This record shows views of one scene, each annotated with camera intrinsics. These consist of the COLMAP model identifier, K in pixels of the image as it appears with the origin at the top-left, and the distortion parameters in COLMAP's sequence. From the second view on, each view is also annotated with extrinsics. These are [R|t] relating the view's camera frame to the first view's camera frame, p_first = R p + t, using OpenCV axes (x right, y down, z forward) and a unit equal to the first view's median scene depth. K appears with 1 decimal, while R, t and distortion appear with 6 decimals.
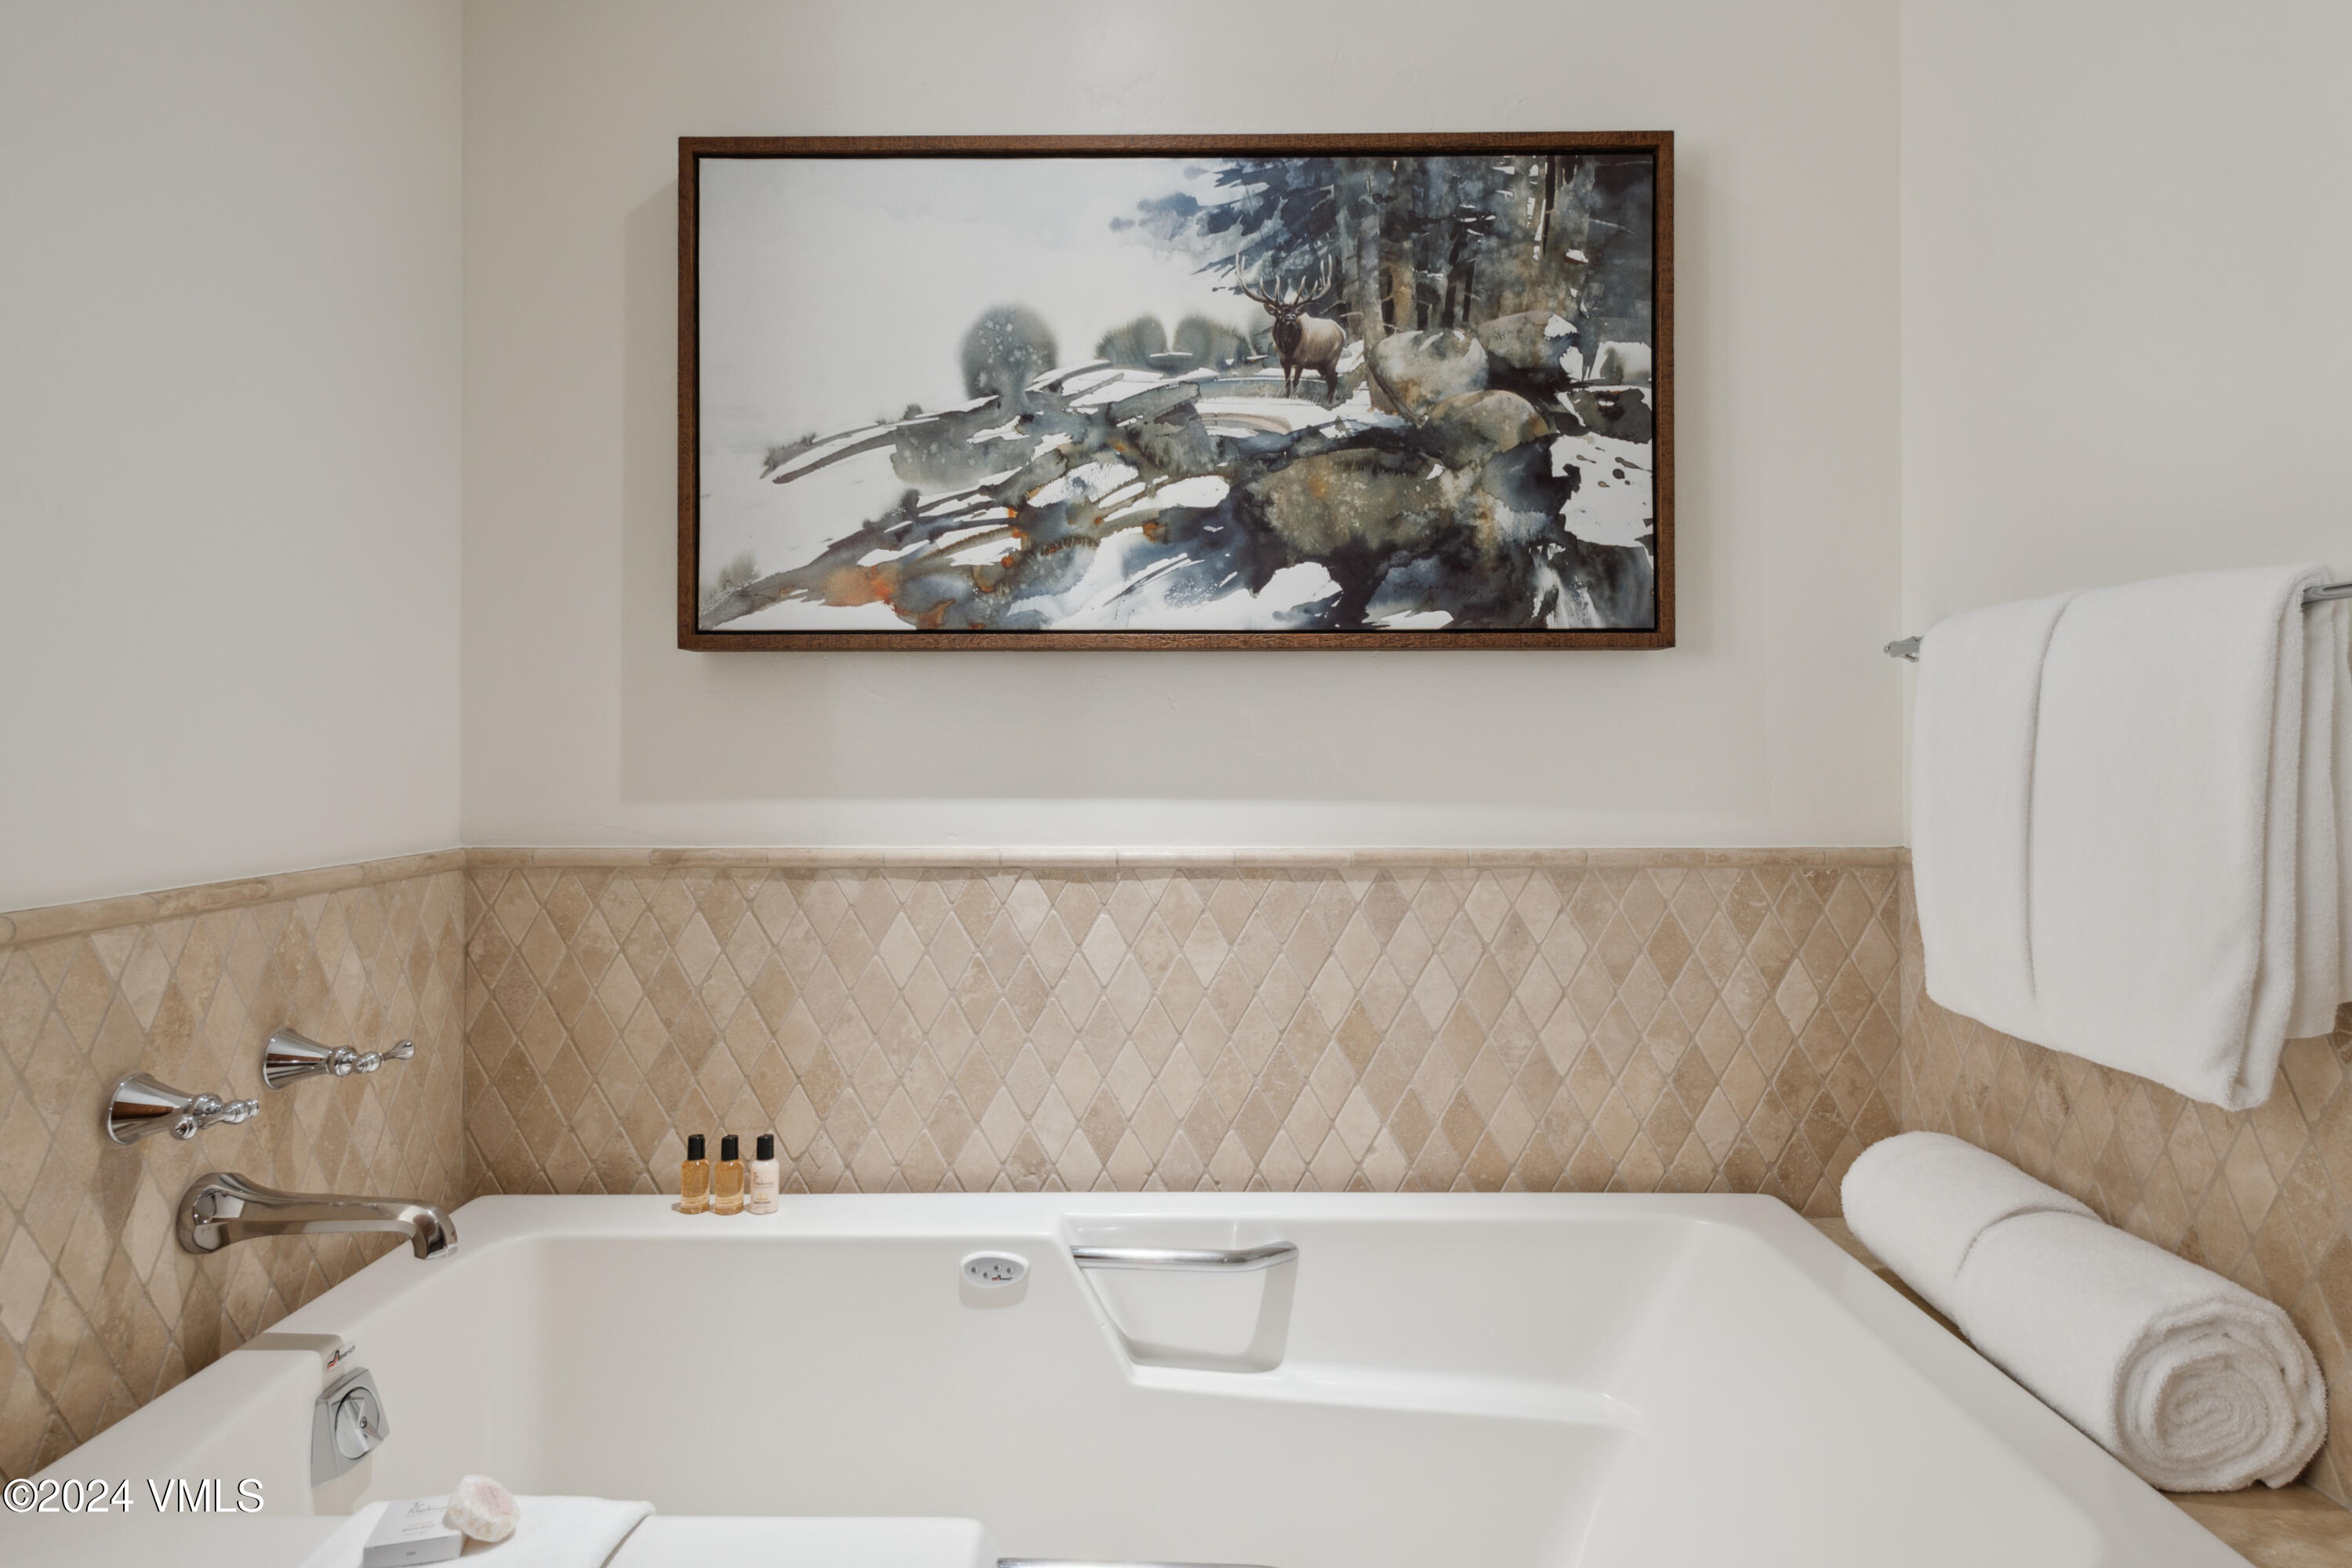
lens RADIAL K [[1337.3, 0, 1178.7], [0, 1337.3, 730.8], [0, 0, 1]] dist [0.024678, -0.014290]
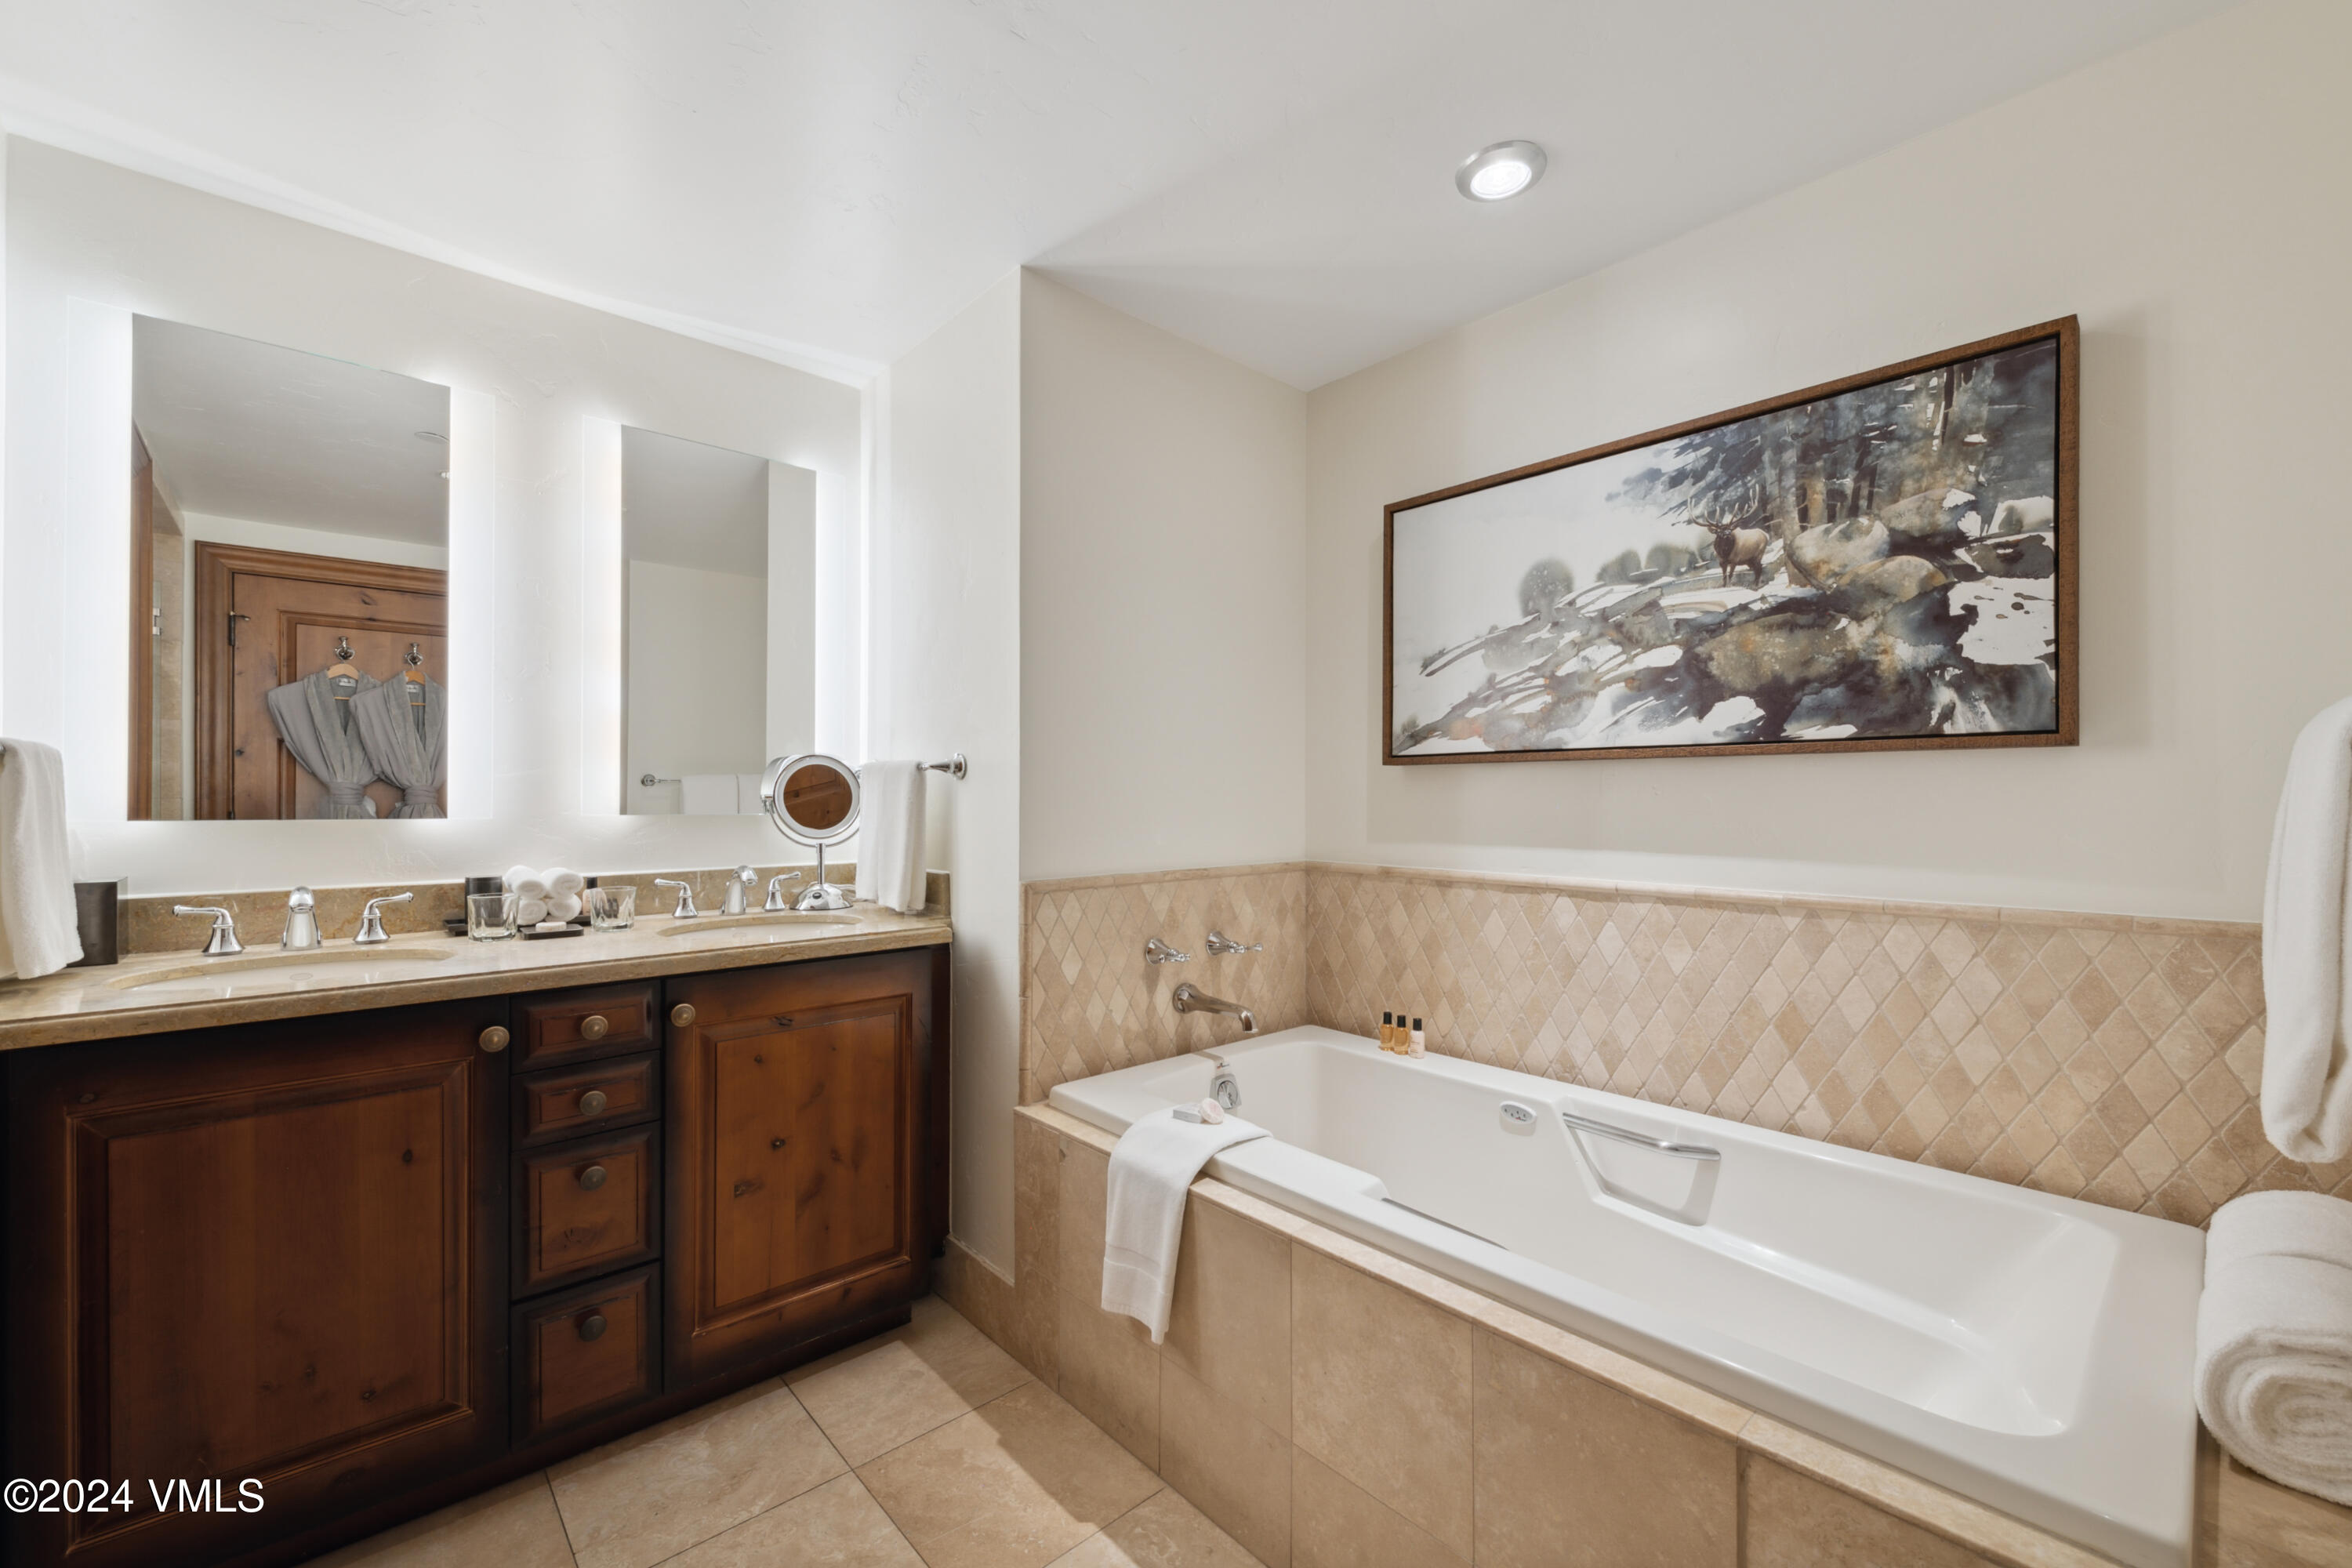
lens RADIAL K [[948.0, 0, 1176.0], [0, 948.0, 784.0], [0, 0, 1]] dist [0.000342, -0.000228]
pose [[0.673207, -0.008551, -0.739405, 0.446842], [0.008708, 0.999955, -0.003635, -0.030877], [0.739403, -0.003992, 0.673251, -0.162088]]
